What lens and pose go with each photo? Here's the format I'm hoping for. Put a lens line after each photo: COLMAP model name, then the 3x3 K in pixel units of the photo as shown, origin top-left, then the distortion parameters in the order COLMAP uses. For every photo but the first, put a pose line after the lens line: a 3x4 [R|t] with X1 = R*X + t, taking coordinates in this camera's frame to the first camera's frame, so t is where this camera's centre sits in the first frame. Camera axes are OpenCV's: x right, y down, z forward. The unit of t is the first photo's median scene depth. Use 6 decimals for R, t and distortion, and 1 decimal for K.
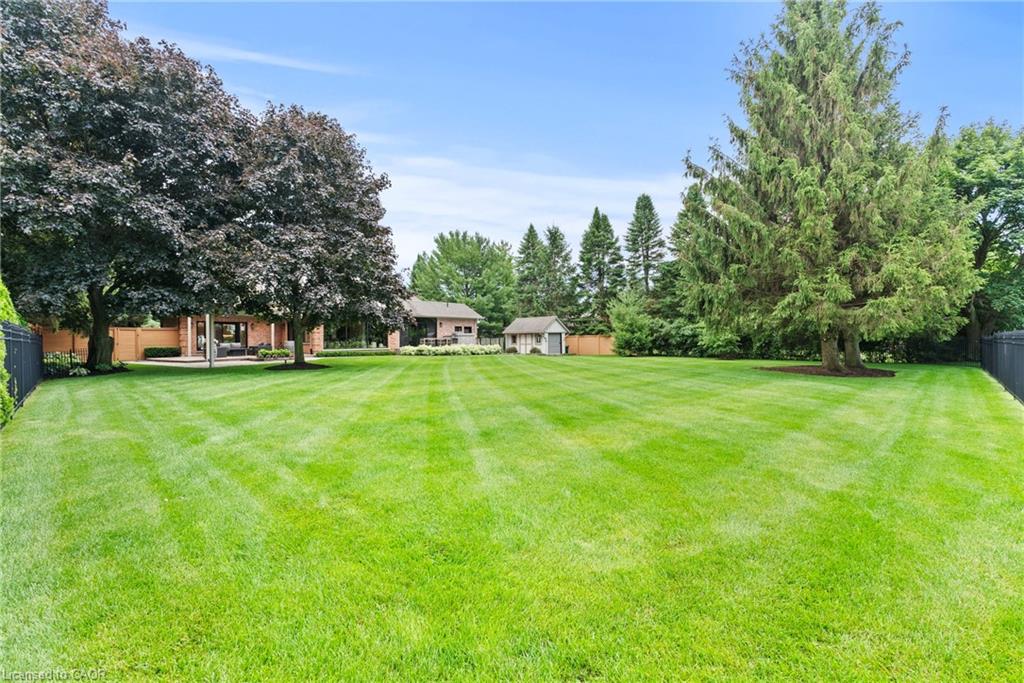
lens RADIAL K [[456.6, 0, 508.2], [0, 456.6, 340.3], [0, 0, 1]] dist [-0.002016, 0.000750]
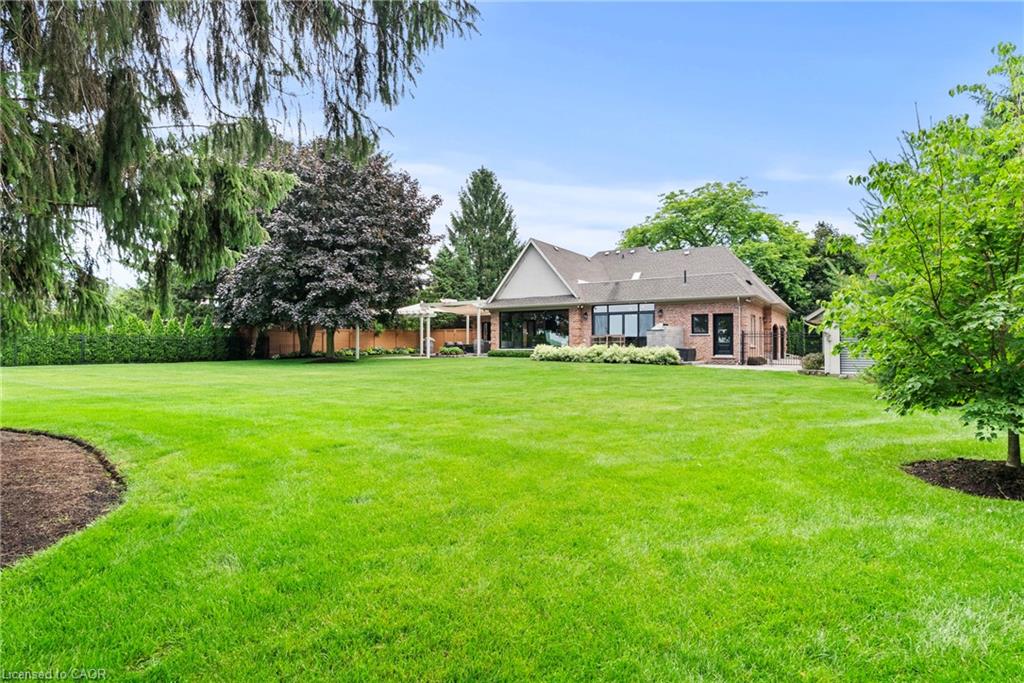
lens RADIAL K [[515.8, 0, 512.0], [0, 515.8, 341.5], [0, 0, 1]] dist [-0.001392, -0.000079]
pose [[0.202201, 0.007073, -0.979319, 0.465909], [-0.000109, 0.999974, 0.007200, -0.000992], [0.979344, -0.001349, 0.202196, 0.610153]]
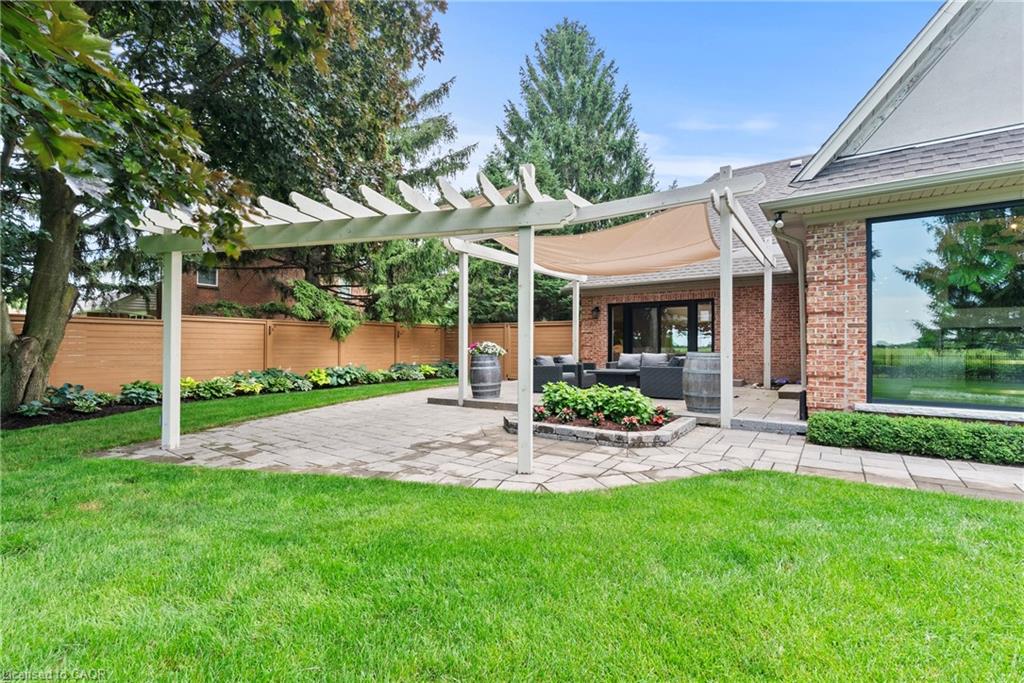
lens RADIAL K [[450.2, 0, 512.0], [0, 450.2, 341.5], [0, 0, 1]] dist [0.002481, -0.000285]
pose [[0.186412, 0.002078, -0.982469, -0.190442], [-0.006206, 0.999980, 0.000938, -0.002600], [0.982452, 0.005923, 0.186421, 0.618845]]
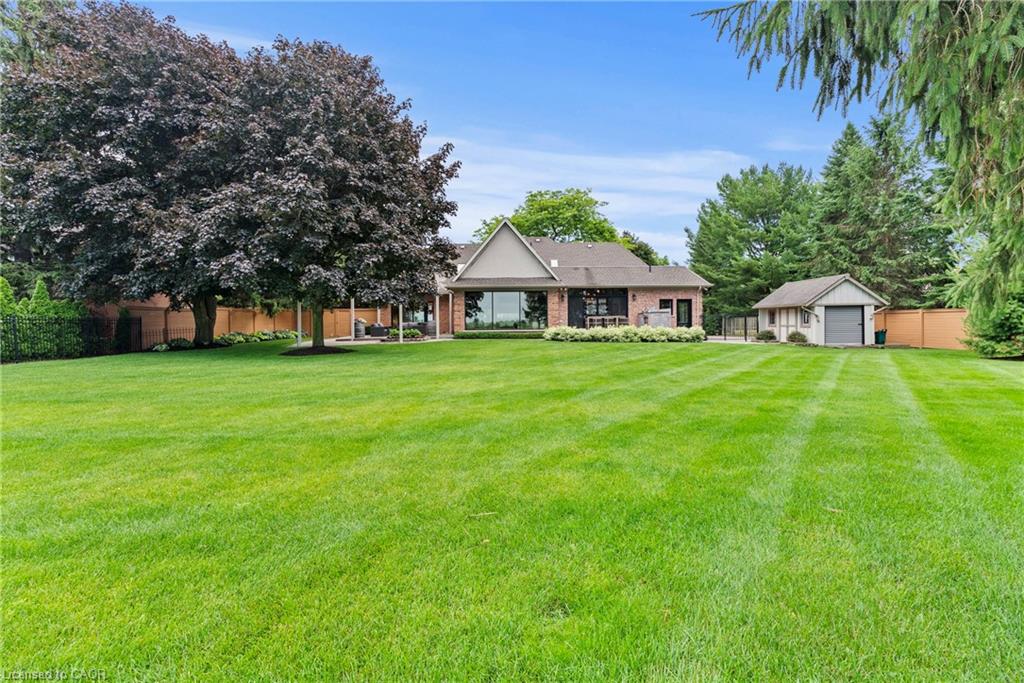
lens RADIAL K [[450.2, 0, 512.0], [0, 450.2, 341.5], [0, 0, 1]] dist [0.002481, -0.000285]
pose [[0.707738, 0.034417, -0.705637, 0.200004], [0.001235, 0.998751, 0.049952, -0.001010], [0.706474, -0.036224, 0.706811, 0.340293]]
